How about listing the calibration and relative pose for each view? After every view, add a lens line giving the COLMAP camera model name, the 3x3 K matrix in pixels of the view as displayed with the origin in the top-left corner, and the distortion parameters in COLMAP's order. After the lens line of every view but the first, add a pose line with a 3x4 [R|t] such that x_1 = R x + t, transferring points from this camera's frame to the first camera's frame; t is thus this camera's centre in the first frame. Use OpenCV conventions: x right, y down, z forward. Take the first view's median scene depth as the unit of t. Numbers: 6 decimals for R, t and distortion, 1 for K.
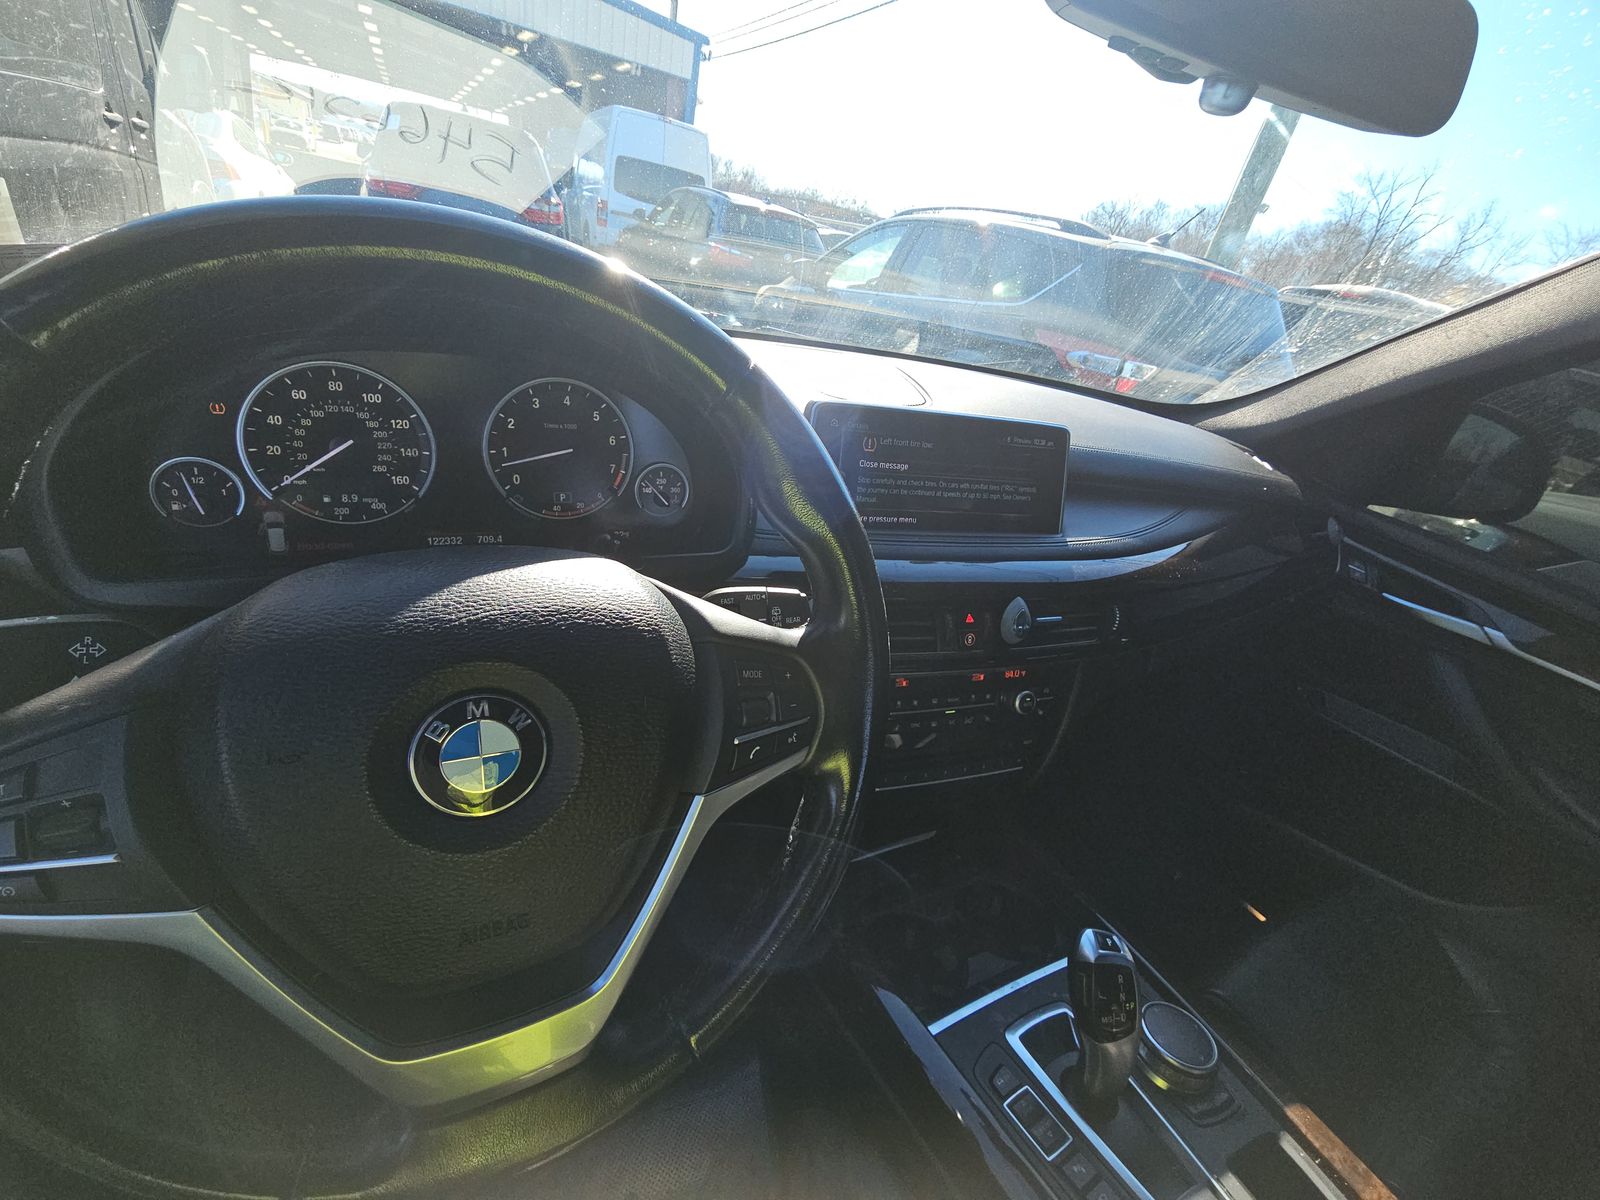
lens RADIAL K [[641.7, 0, 800.0], [0, 641.7, 600.0], [0, 0, 1]] dist [0.002056, -0.005947]
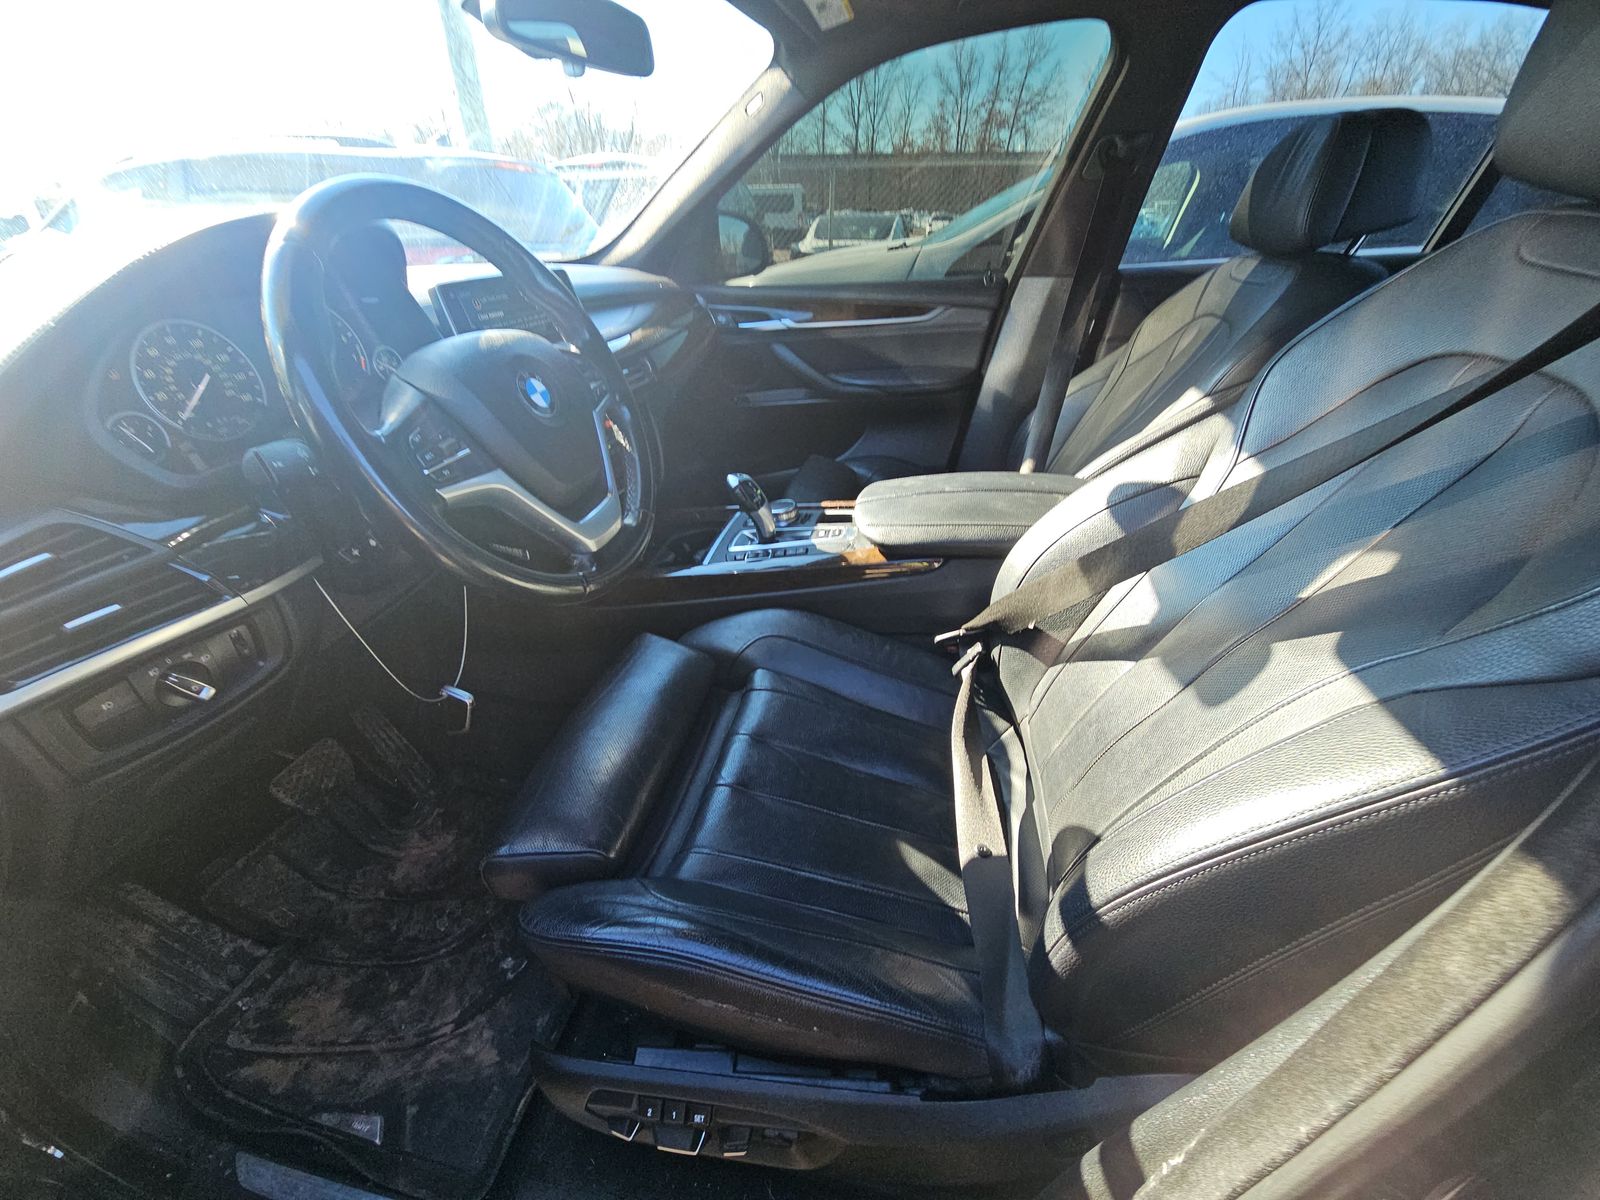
lens RADIAL K [[638.3, 0, 800.0], [0, 638.3, 600.0], [0, 0, 1]] dist [0.000807, -0.006112]
pose [[0.584581, -0.563057, 0.584151, -1.029709], [0.492019, 0.818512, 0.296573, 0.380416], [-0.645122, 0.114042, 0.755521, -0.828883]]
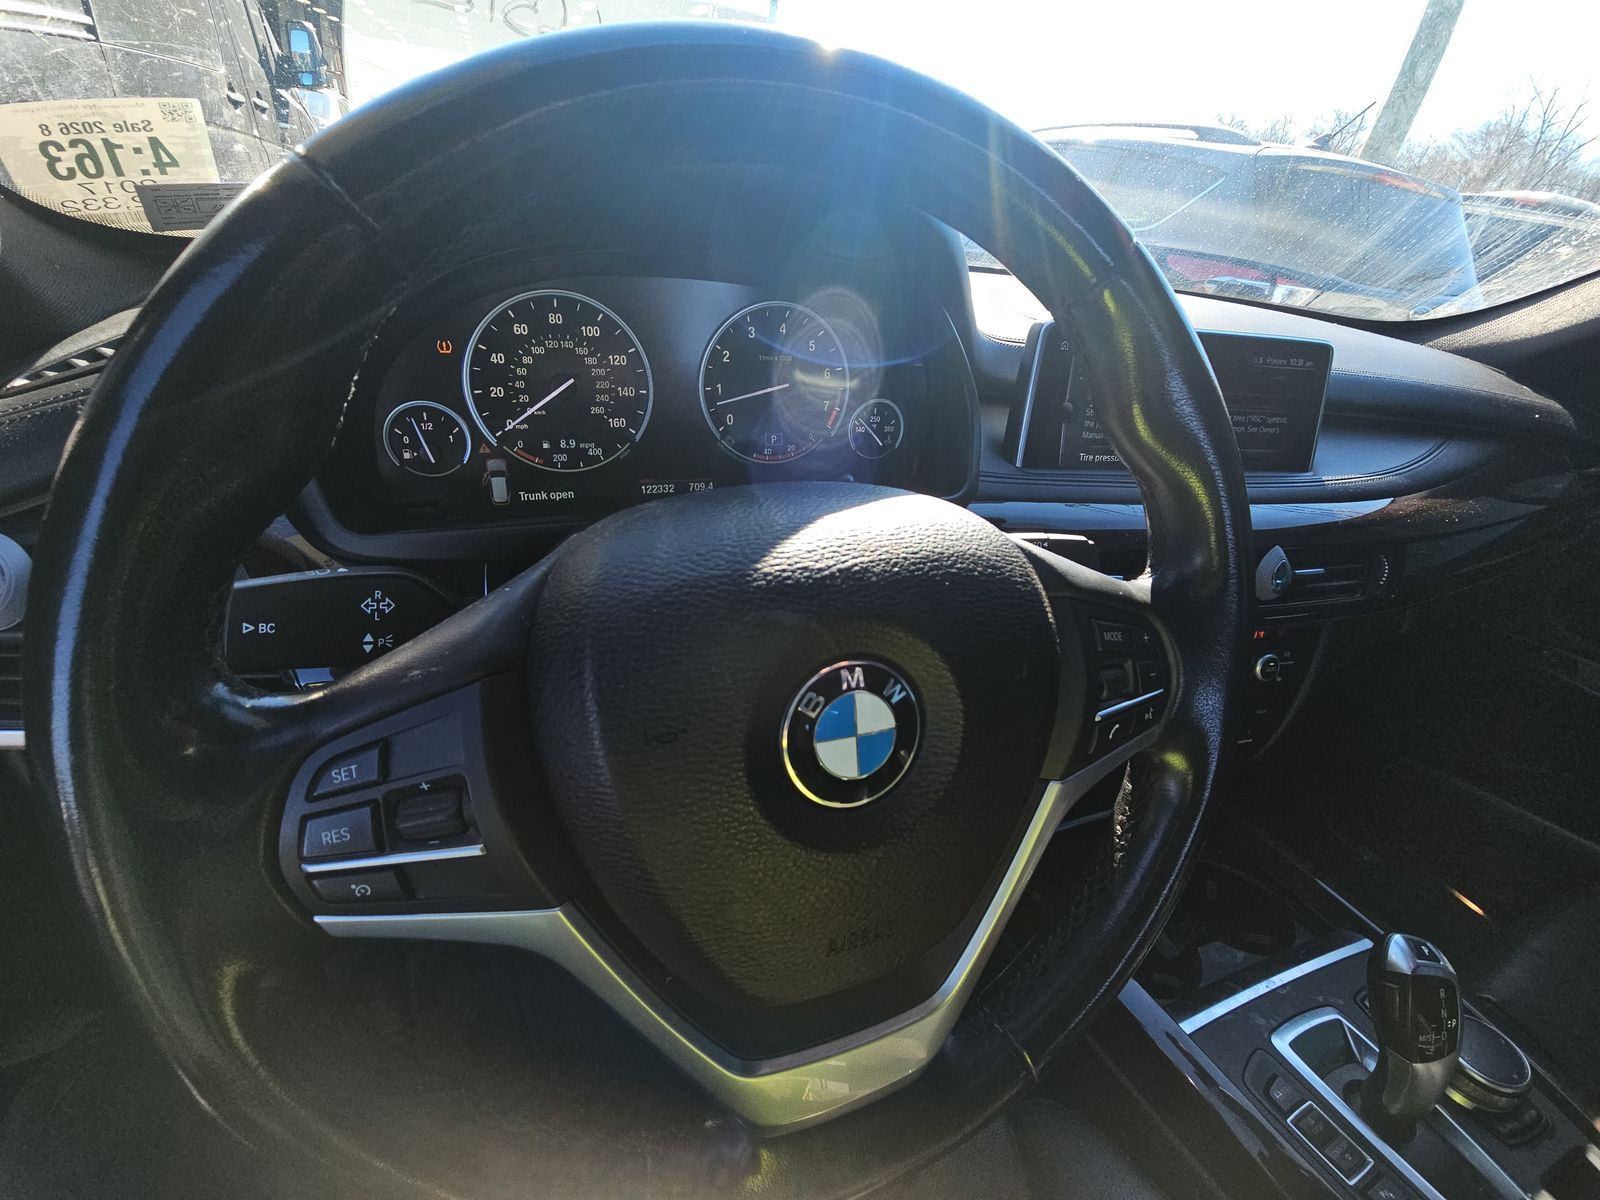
lens RADIAL K [[638.3, 0, 800.0], [0, 638.3, 600.0], [0, 0, 1]] dist [0.000807, -0.006112]
pose [[0.992862, 0.000843, -0.119268, -0.265476], [0.007018, 0.997829, 0.065477, 0.009905], [0.119064, -0.065847, 0.990701, 0.110535]]
